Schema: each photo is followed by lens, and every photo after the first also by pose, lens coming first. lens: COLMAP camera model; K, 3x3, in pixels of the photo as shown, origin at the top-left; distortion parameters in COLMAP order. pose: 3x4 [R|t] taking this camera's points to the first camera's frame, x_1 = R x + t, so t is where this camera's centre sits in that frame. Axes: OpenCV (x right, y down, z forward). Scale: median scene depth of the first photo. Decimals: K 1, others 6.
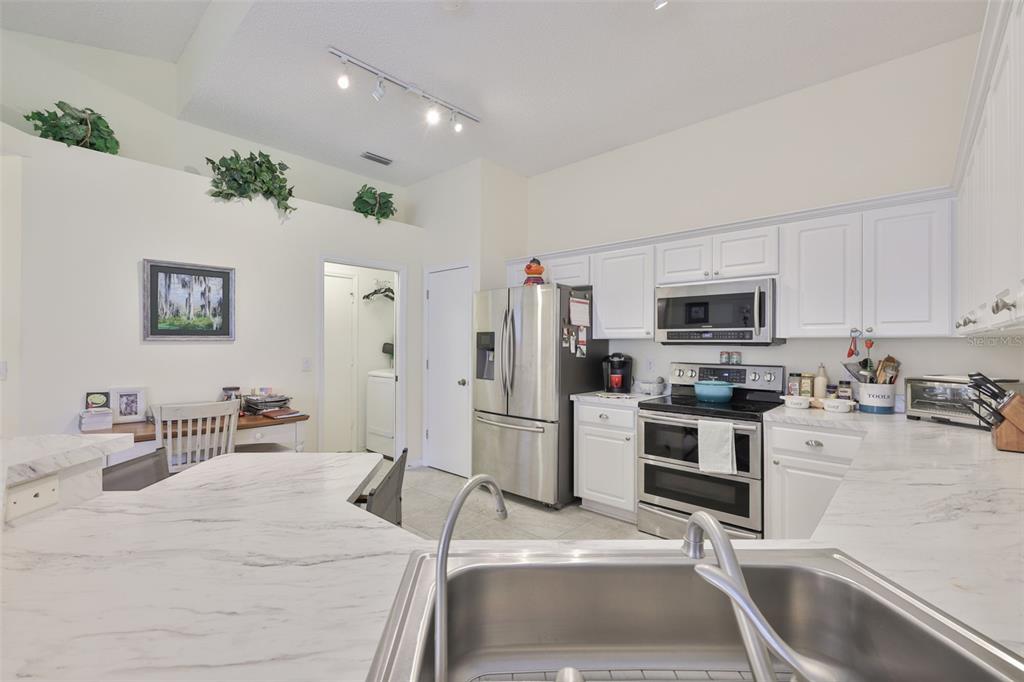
lens RADIAL K [[441.2, 0, 509.2], [0, 441.2, 341.9], [0, 0, 1]] dist [0.000618, 0.000086]
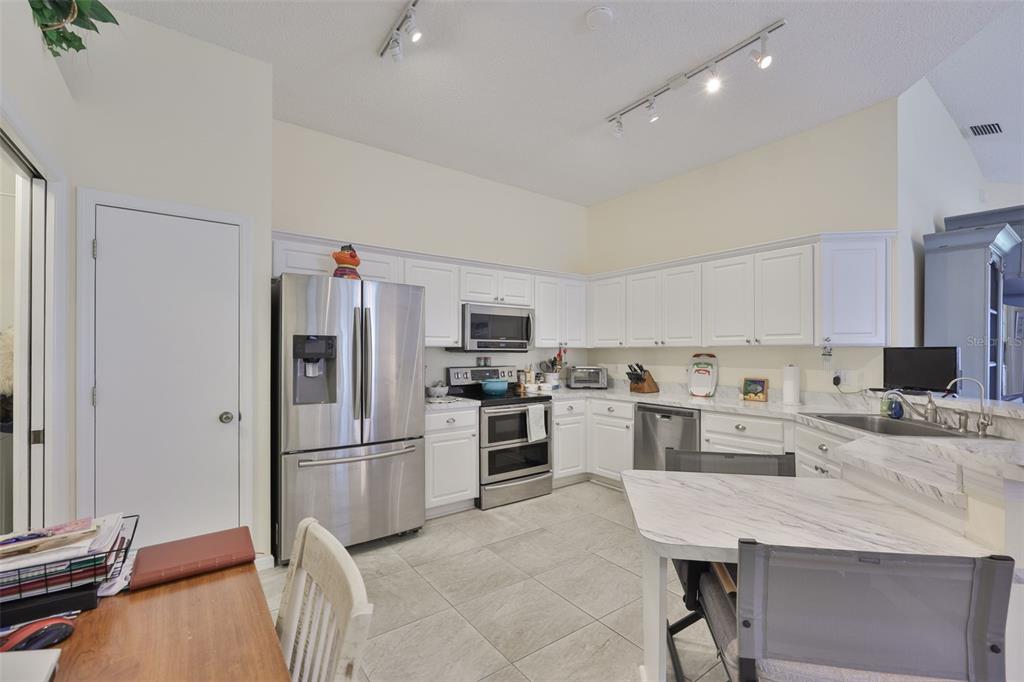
lens RADIAL K [[434.2, 0, 509.4], [0, 434.2, 351.0], [0, 0, 1]] dist [0.000253, 0.000016]
pose [[0.194028, -0.002768, 0.980992, -0.801099], [-0.004413, 0.999983, 0.003694, -0.001586], [-0.980986, -0.005046, 0.194012, 0.684949]]
